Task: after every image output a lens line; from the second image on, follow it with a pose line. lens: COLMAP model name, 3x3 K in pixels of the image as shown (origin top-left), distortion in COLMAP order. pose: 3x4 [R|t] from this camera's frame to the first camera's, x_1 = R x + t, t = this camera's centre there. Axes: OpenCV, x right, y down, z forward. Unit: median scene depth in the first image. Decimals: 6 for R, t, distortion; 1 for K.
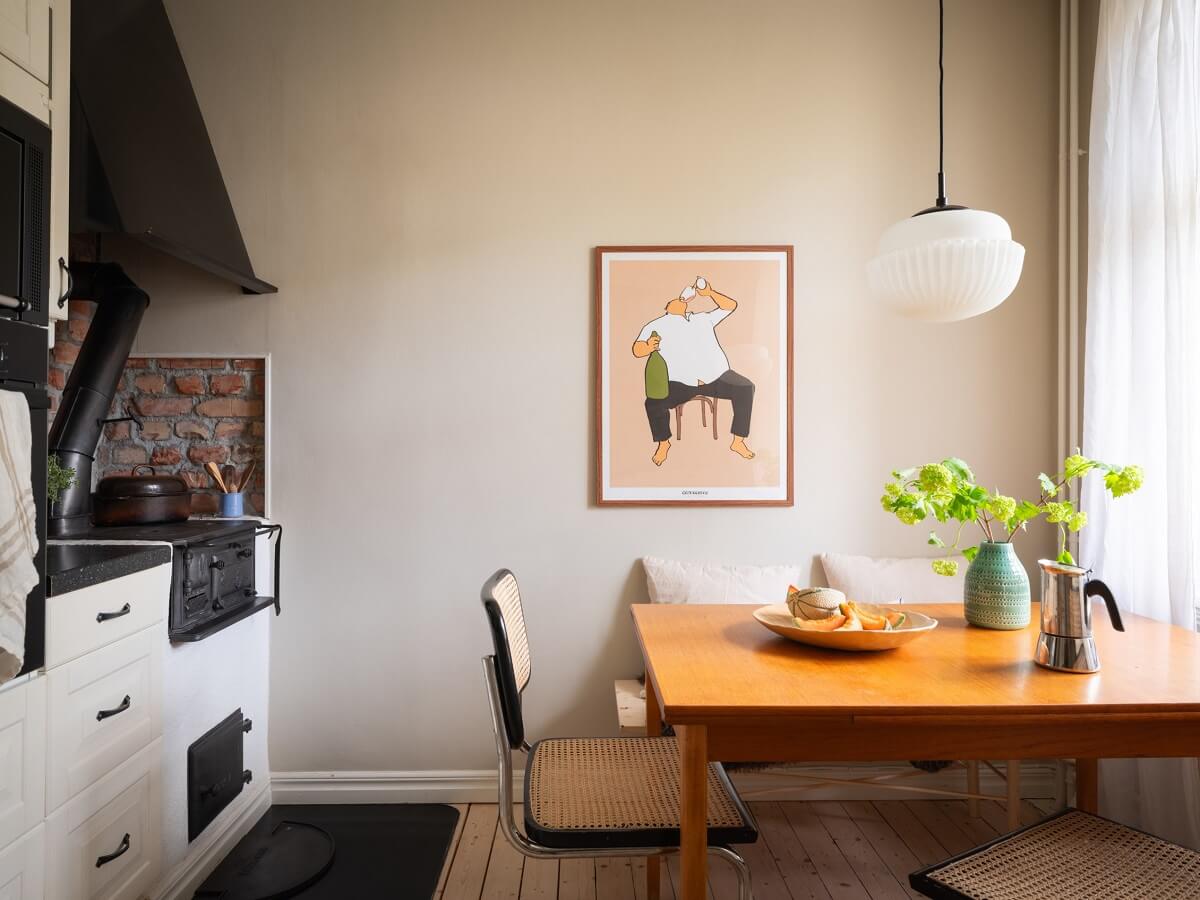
lens RADIAL K [[799.7, 0, 597.4], [0, 799.7, 443.4], [0, 0, 1]] dist [-0.001314, -0.010033]
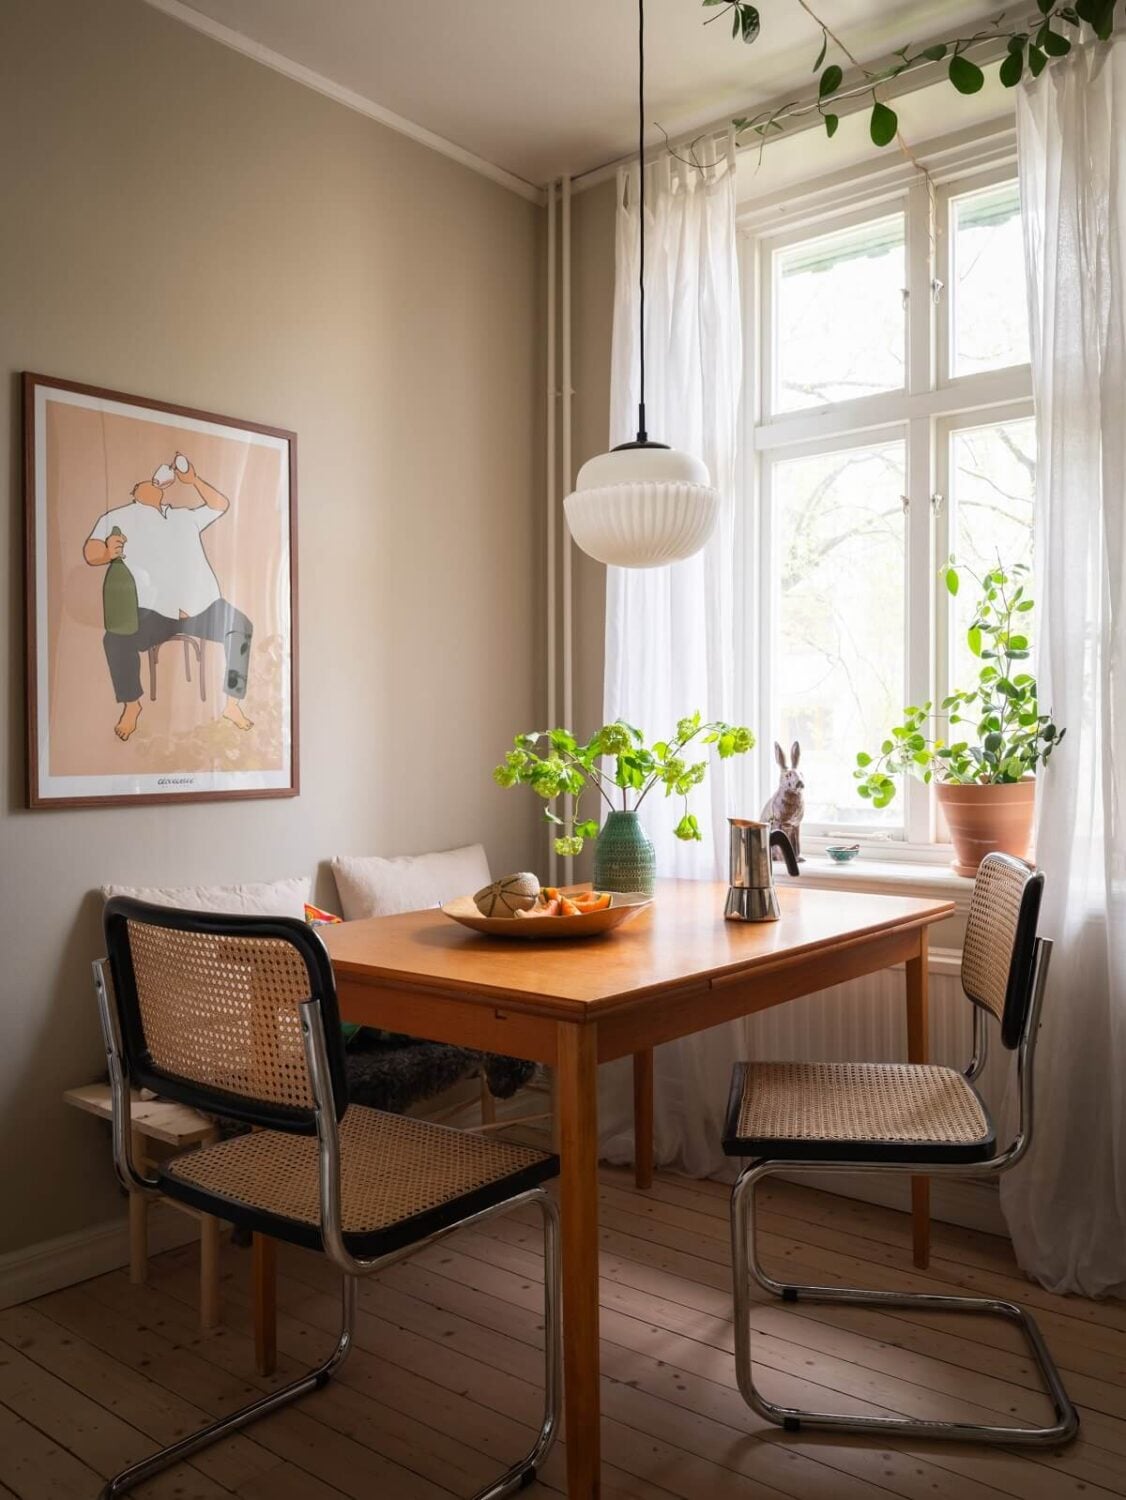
lens RADIAL K [[1223.1, 0, 568.4], [0, 1223.1, 750.9], [0, 0, 1]] dist [0.004649, -0.010293]
pose [[0.628636, -0.009332, 0.777644, -0.457730], [0.003310, 0.999951, 0.009325, 0.028566], [-0.777693, -0.003288, 0.628636, 0.116848]]
